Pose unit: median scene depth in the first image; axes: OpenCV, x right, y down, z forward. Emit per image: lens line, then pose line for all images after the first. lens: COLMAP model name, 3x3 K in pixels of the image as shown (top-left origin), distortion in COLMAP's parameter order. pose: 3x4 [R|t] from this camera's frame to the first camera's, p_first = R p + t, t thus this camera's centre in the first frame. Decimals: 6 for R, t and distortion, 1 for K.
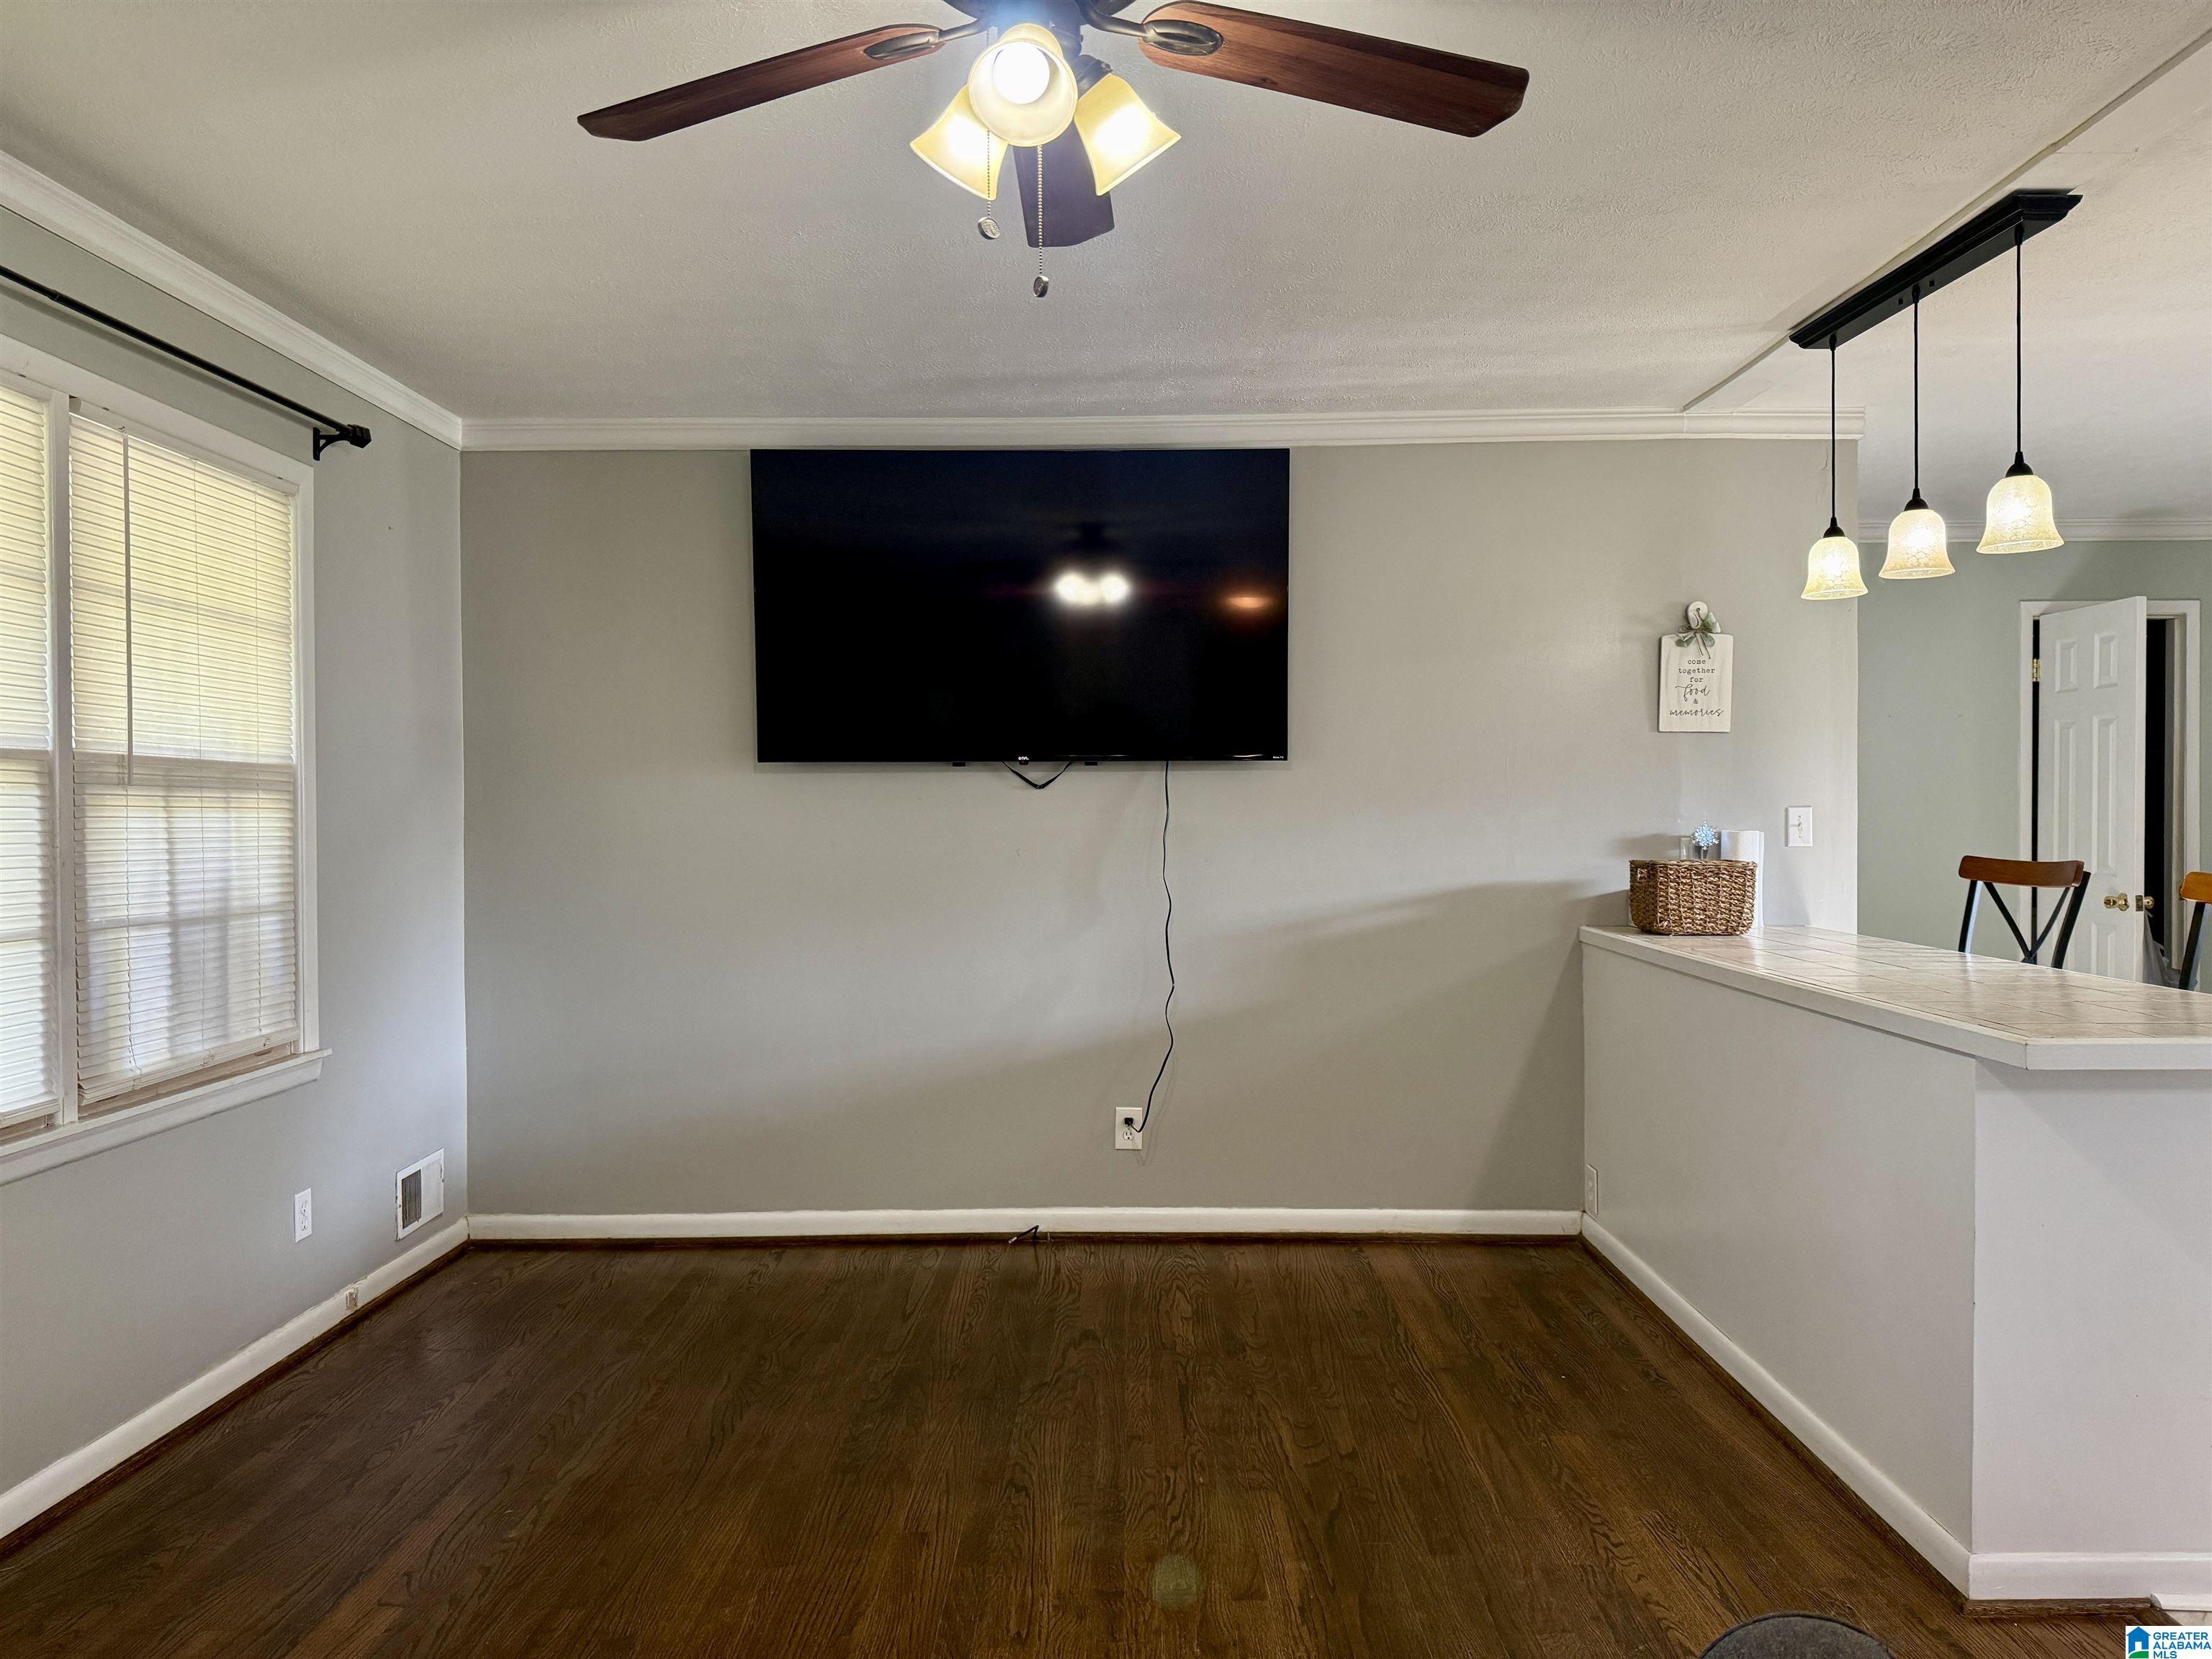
lens RADIAL K [[1555.9, 0, 1109.4], [0, 1555.9, 827.9], [0, 0, 1]] dist [0.050404, -0.062301]
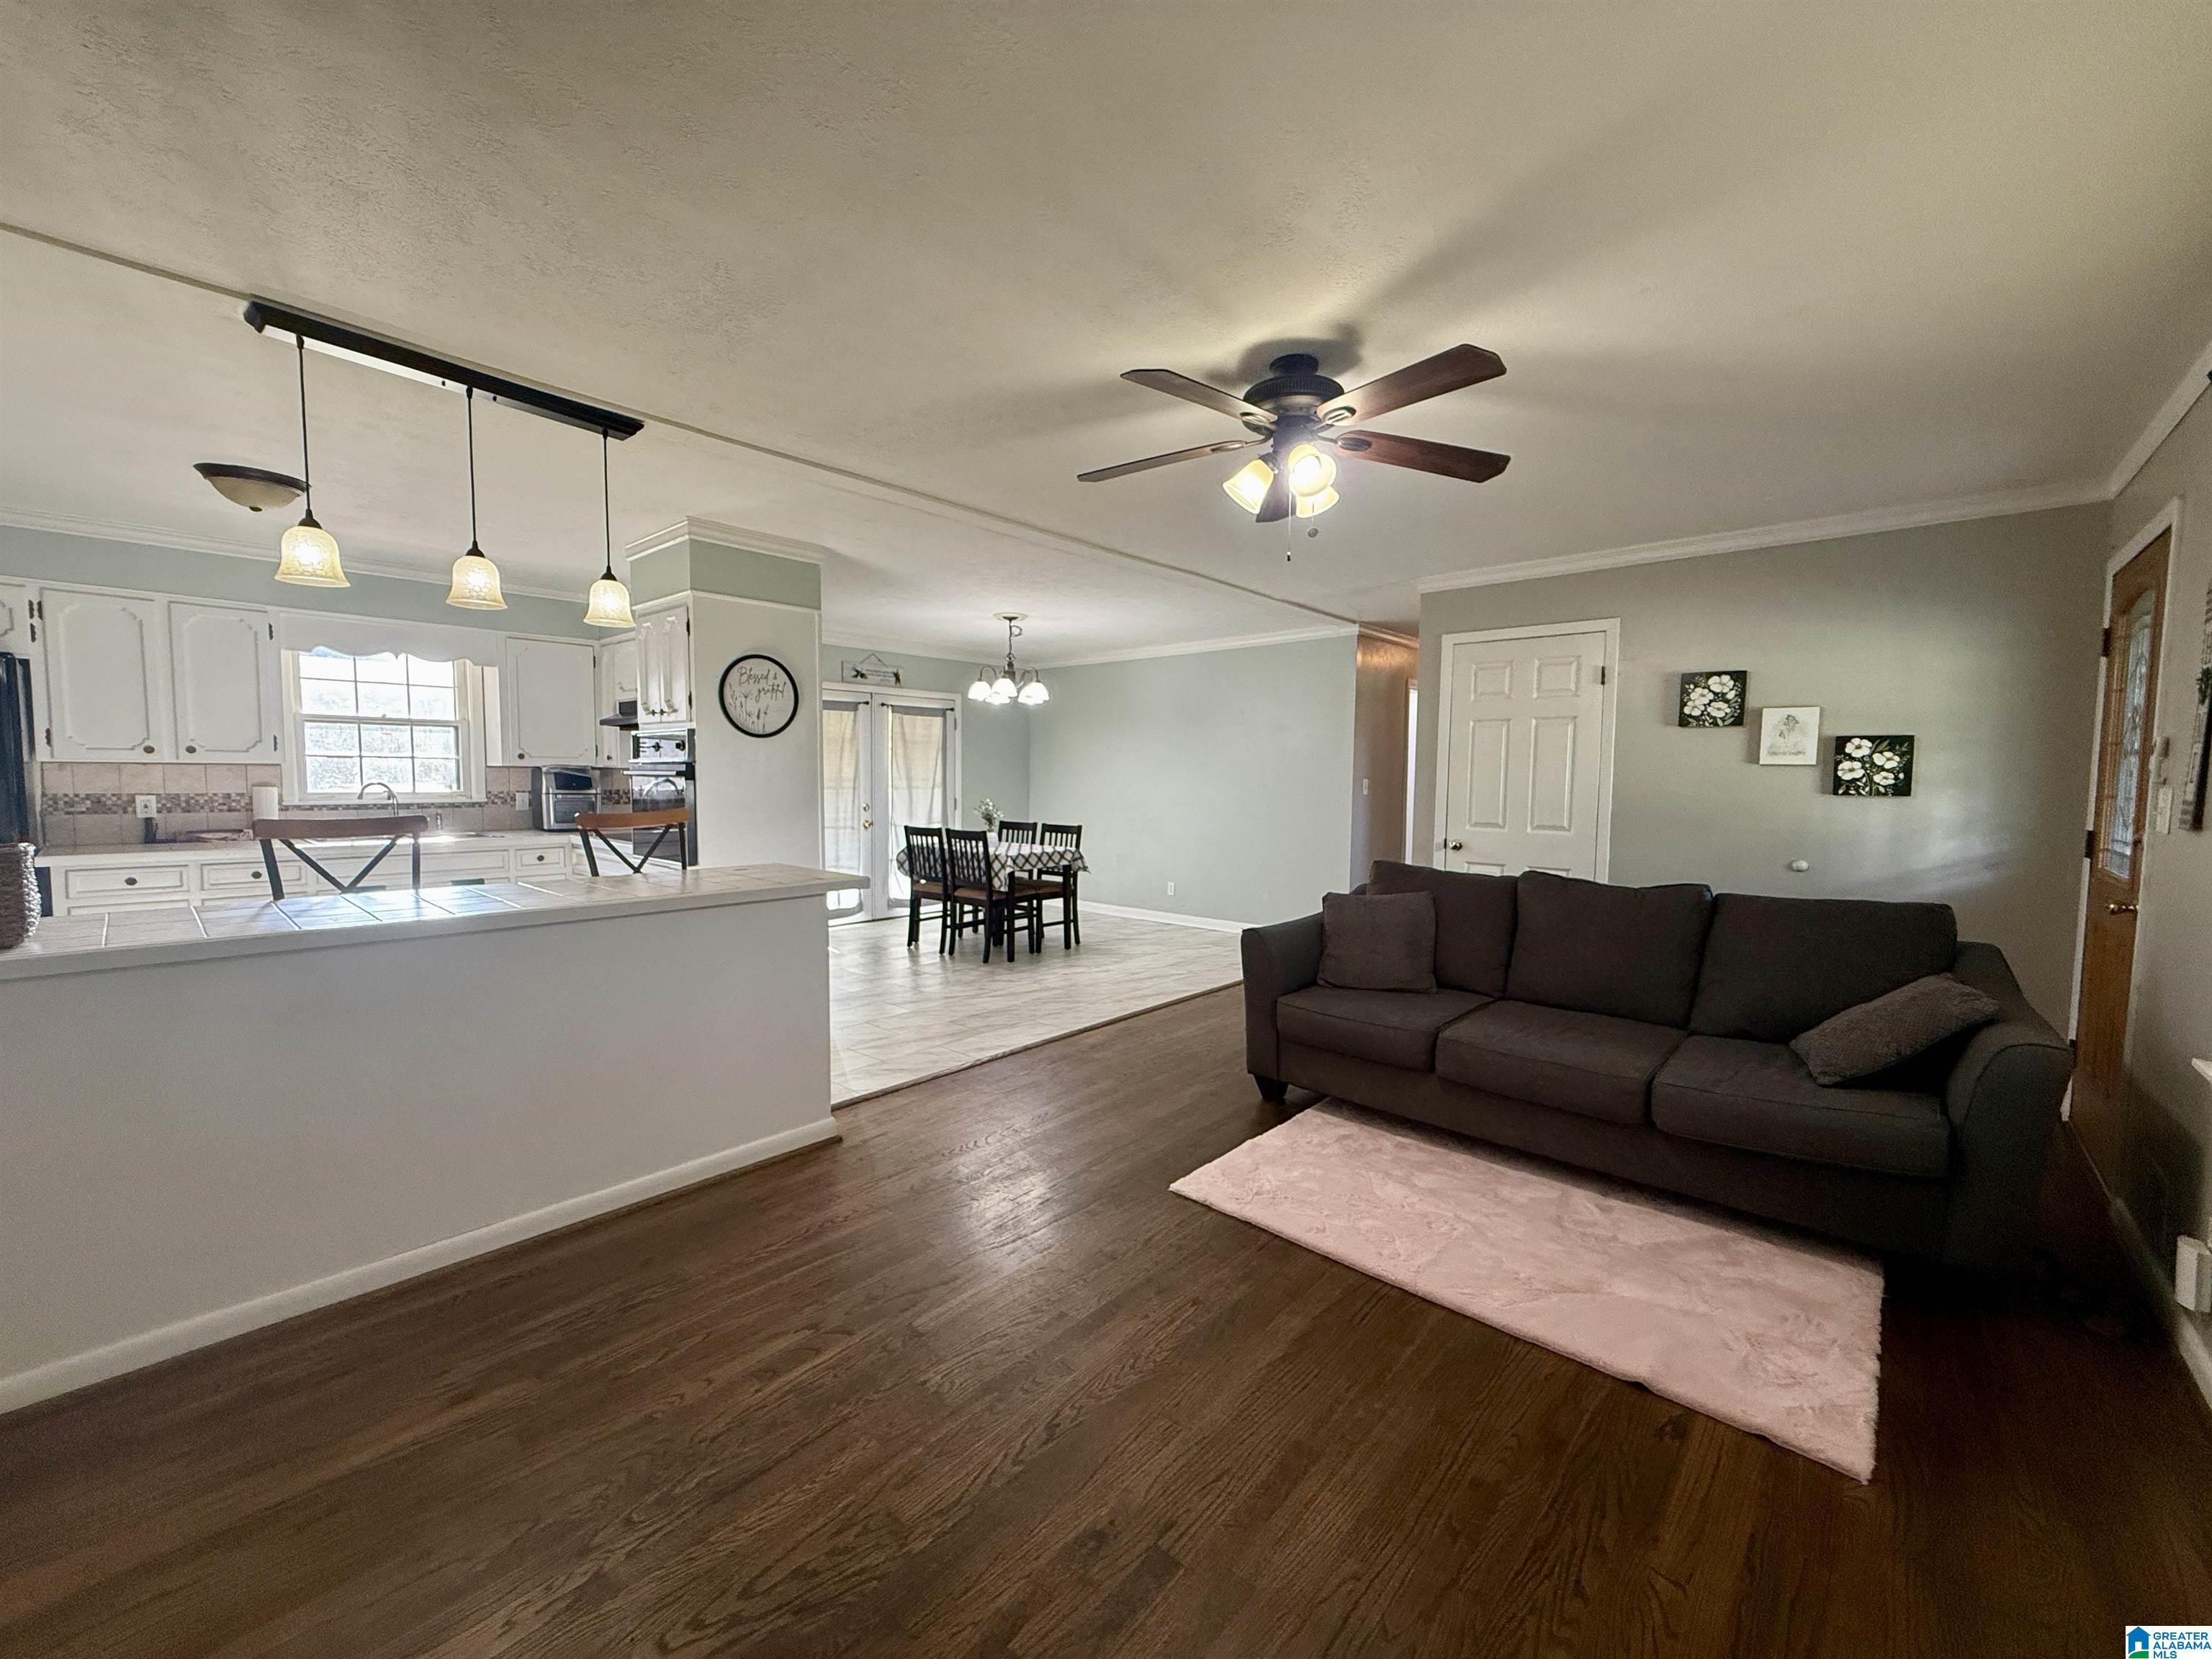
lens RADIAL K [[879.8, 0, 1105.5], [0, 879.8, 838.1], [0, 0, 1]] dist [0.000102, -0.000360]
pose [[-0.755952, -0.050598, 0.652669, -0.316552], [0.002520, 0.996776, 0.080193, -0.016931], [-0.654623, 0.062267, -0.753387, 0.978713]]
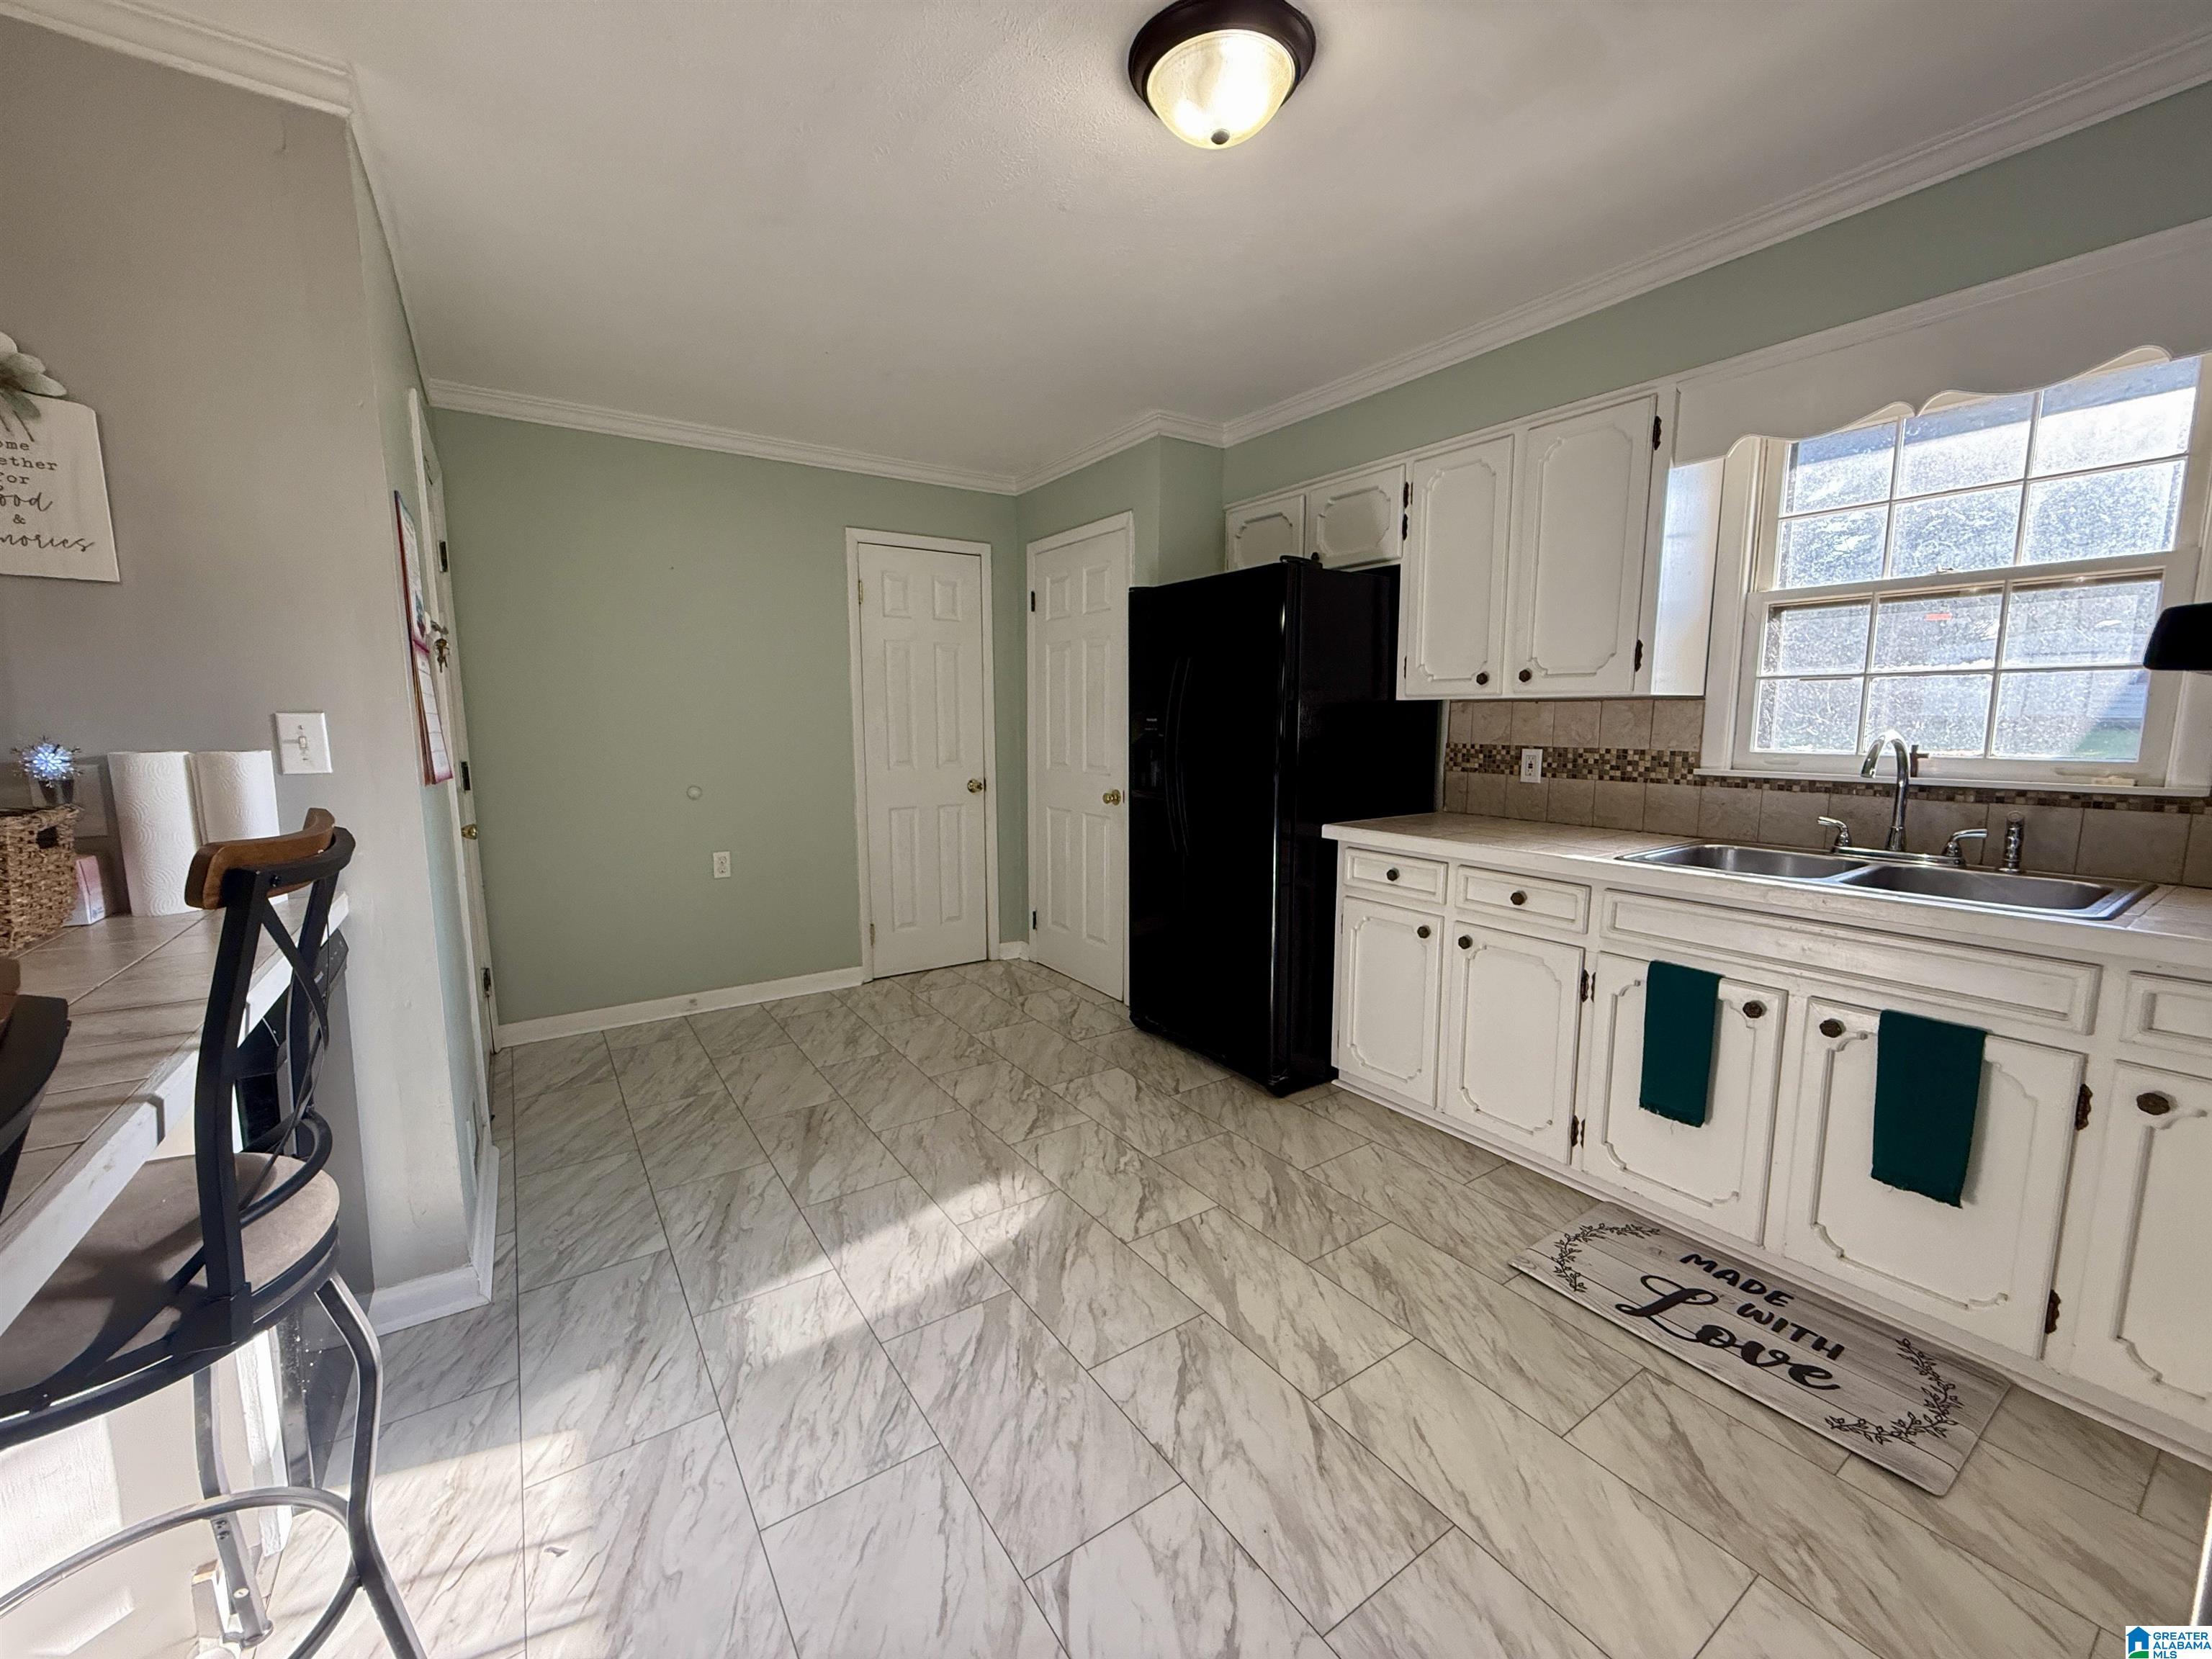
lens RADIAL K [[879.8, 0, 1106.6], [0, 879.8, 833.0], [0, 0, 1]] dist [0.000102, -0.000360]
pose [[0.819538, -0.073230, 0.568327, 0.546113], [0.006549, 0.992933, 0.118497, -0.005352], [-0.572988, -0.093391, 0.814225, 0.555977]]
